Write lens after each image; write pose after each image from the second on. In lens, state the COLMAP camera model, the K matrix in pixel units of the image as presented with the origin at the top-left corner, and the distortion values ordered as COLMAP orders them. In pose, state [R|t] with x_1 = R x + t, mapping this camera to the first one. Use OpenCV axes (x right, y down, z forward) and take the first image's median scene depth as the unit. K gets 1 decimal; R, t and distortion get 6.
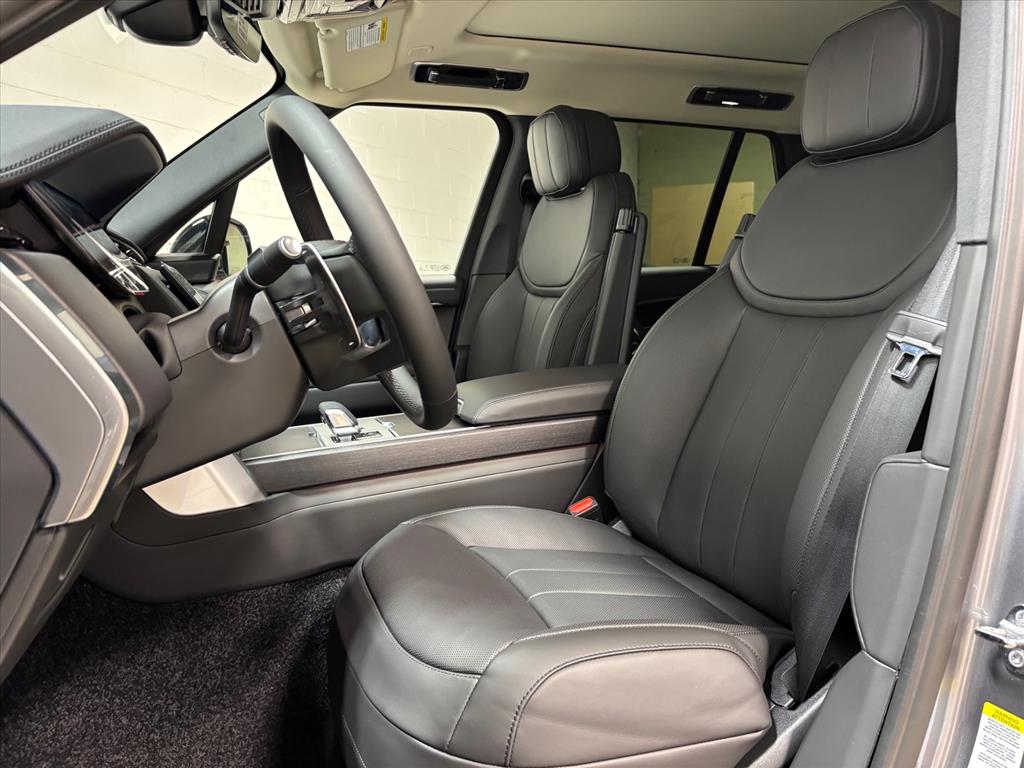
lens RADIAL K [[781.9, 0, 517.8], [0, 781.9, 388.2], [0, 0, 1]] dist [0.057934, -0.068911]
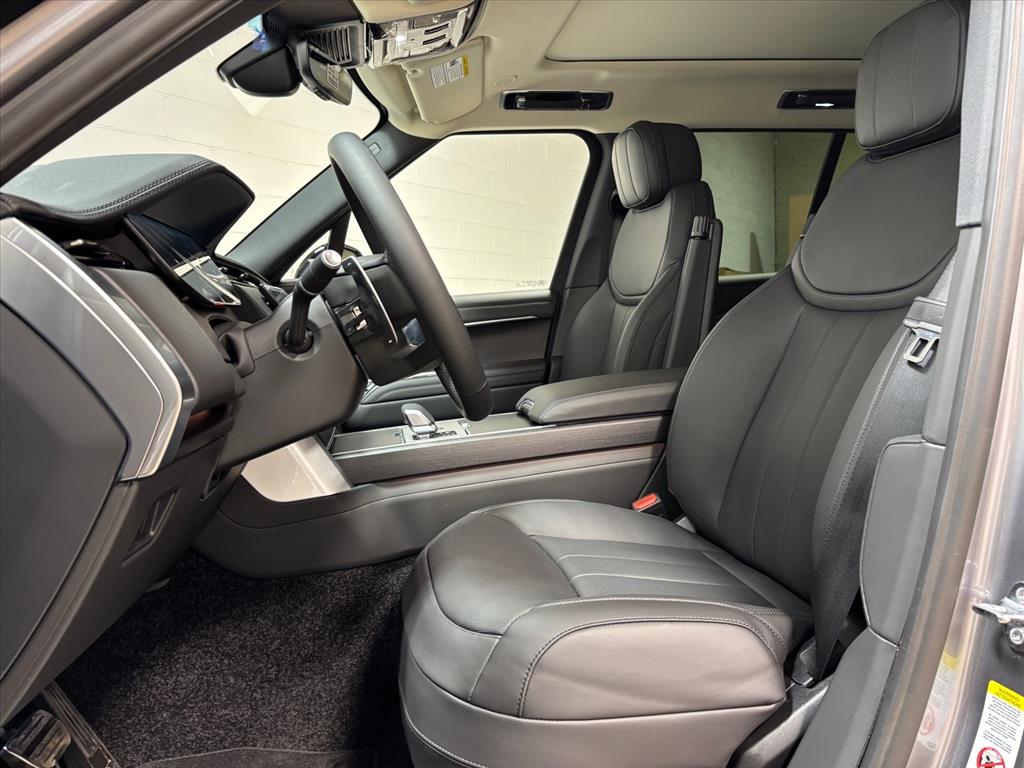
lens RADIAL K [[781.9, 0, 517.8], [0, 781.9, 388.2], [0, 0, 1]] dist [0.057934, -0.068911]
pose [[0.983887, -0.015530, -0.178114, 0.120079], [0.010878, 0.999575, -0.027061, 0.030519], [0.178458, 0.024687, 0.983638, -0.064757]]
